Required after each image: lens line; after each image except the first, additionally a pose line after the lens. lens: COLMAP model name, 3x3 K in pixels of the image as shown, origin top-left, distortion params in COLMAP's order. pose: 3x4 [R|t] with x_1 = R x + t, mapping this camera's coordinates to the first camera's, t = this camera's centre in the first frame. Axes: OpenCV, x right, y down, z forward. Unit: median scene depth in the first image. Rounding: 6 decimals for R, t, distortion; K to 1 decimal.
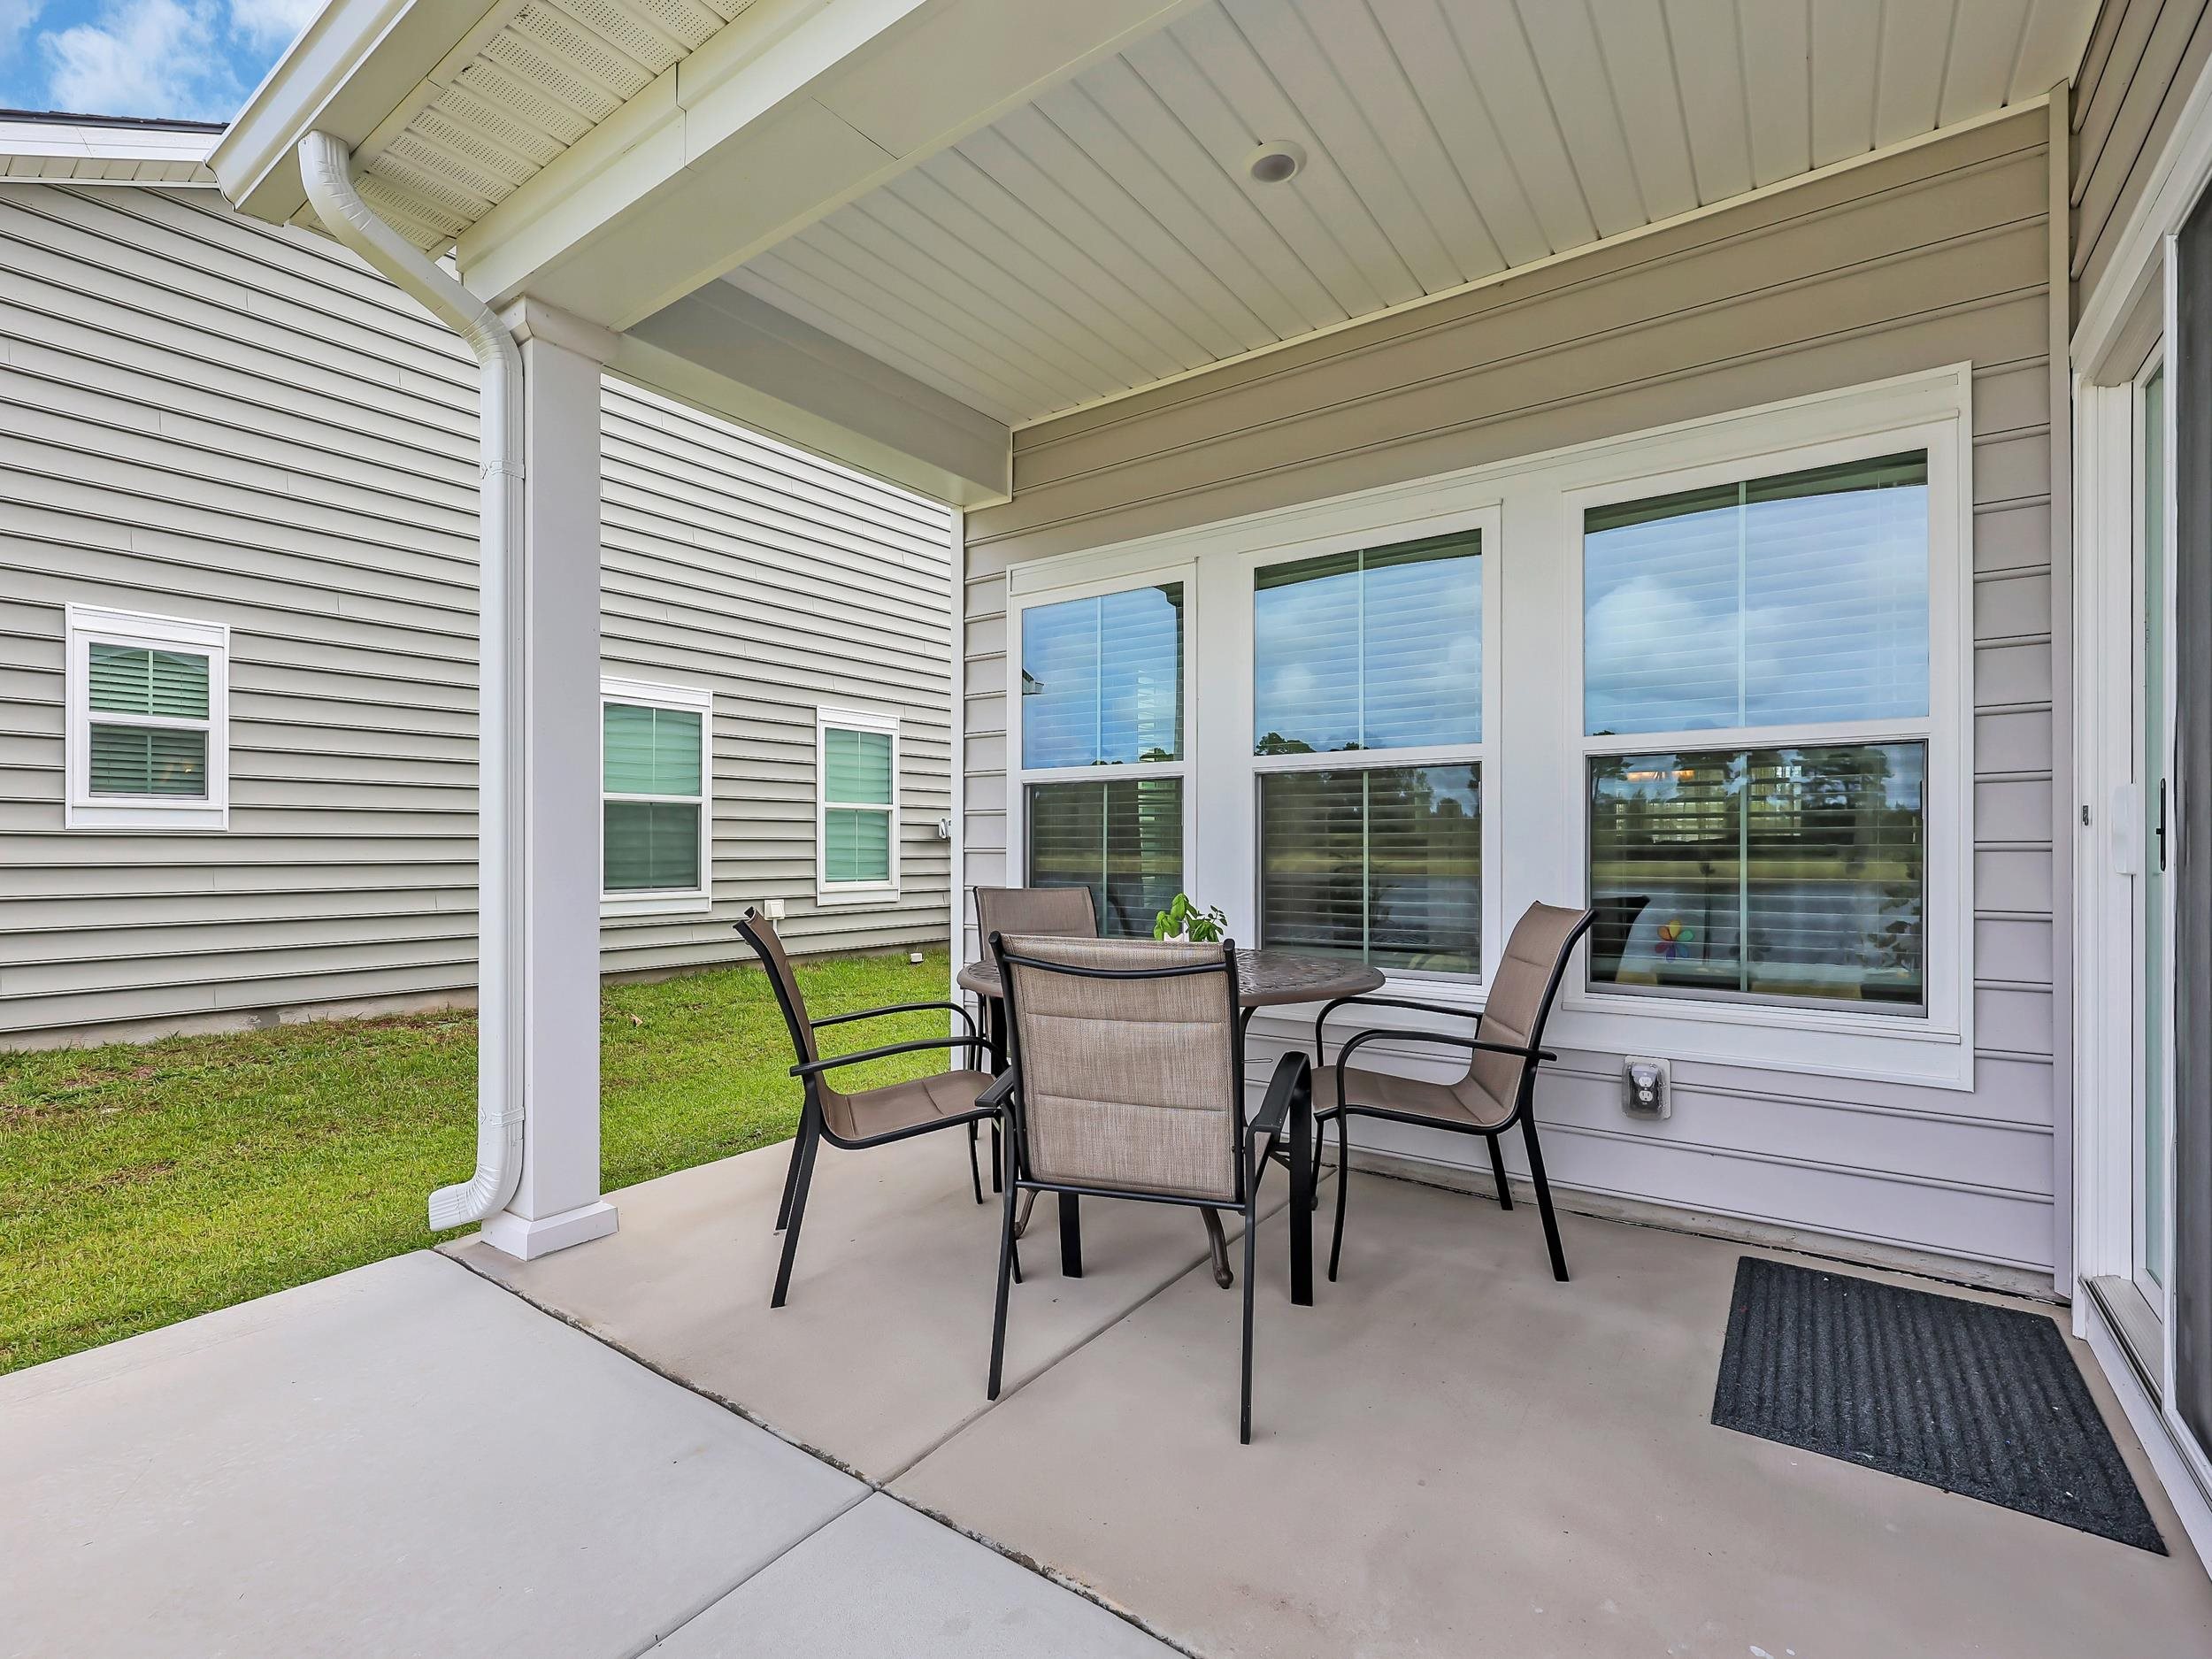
lens RADIAL K [[1013.7, 0, 1096.8], [0, 1013.7, 833.1], [0, 0, 1]] dist [-0.003276, 0.000317]
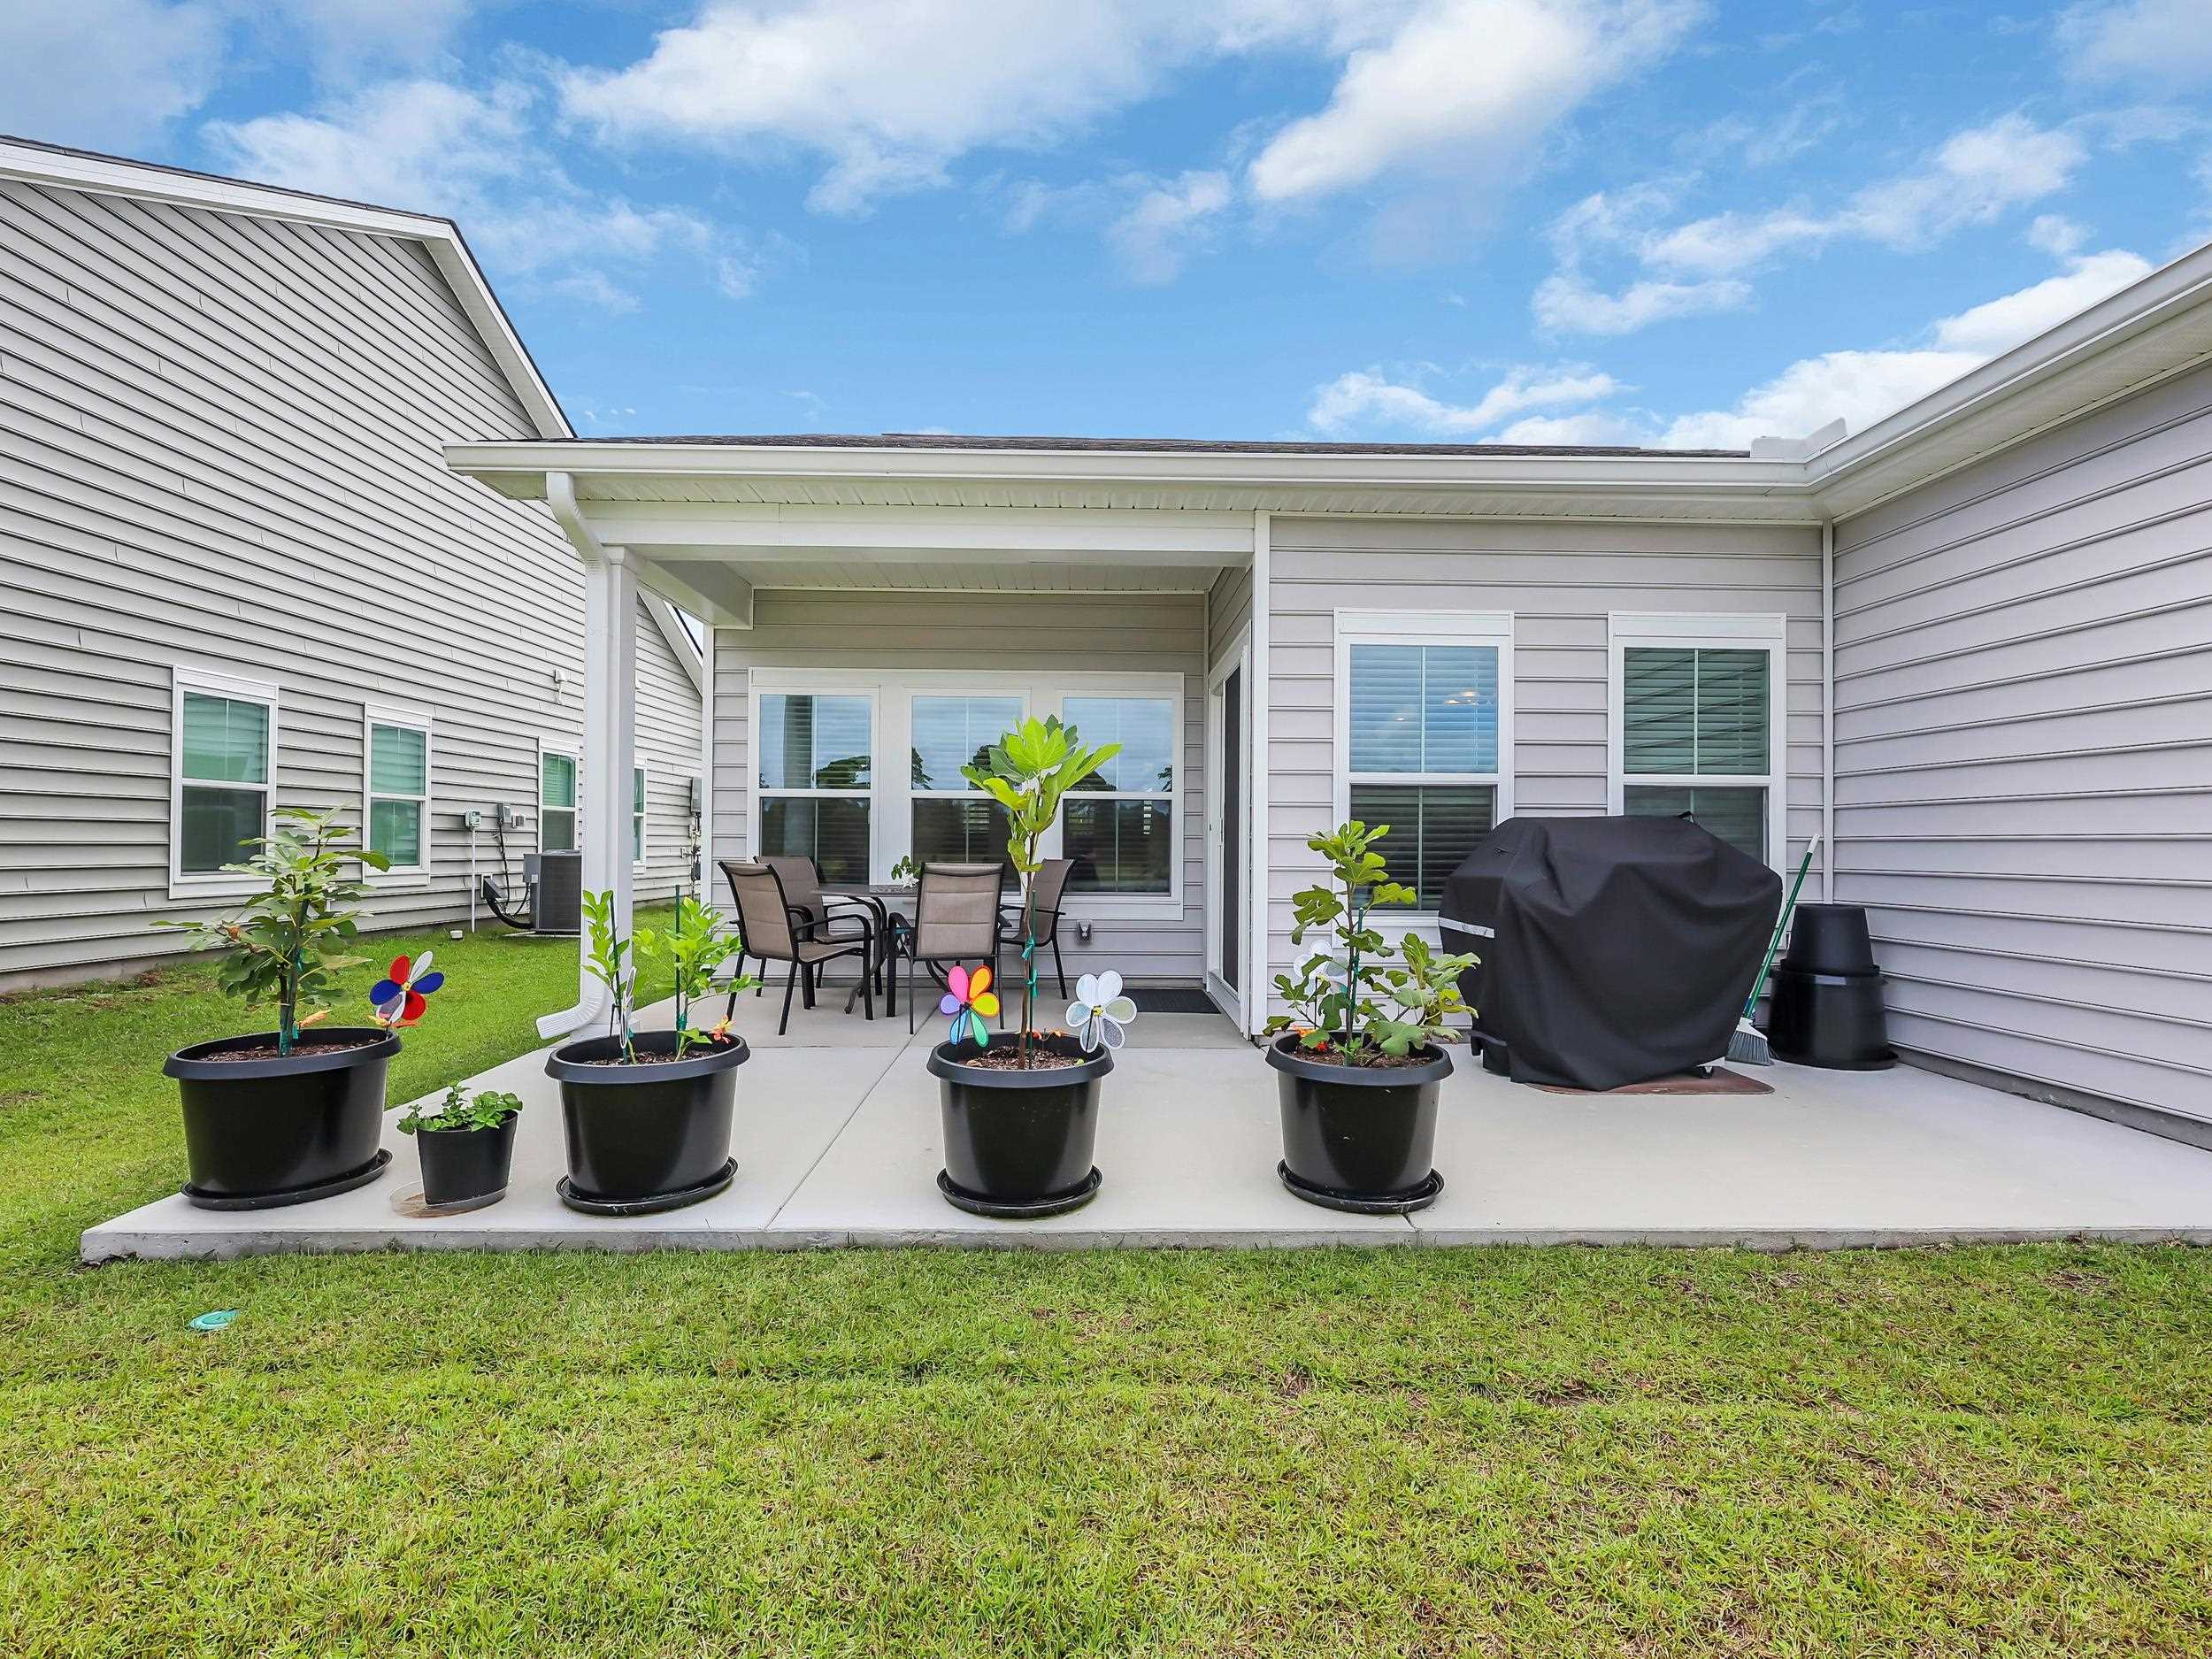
lens RADIAL K [[1013.7, 0, 1106.1], [0, 1013.7, 834.6], [0, 0, 1]] dist [-0.003276, 0.000317]
pose [[0.797596, 0.013552, 0.603039, -0.559224], [-0.015709, 0.999875, -0.001693, 0.006440], [-0.602987, -0.008123, 0.797710, -0.624137]]
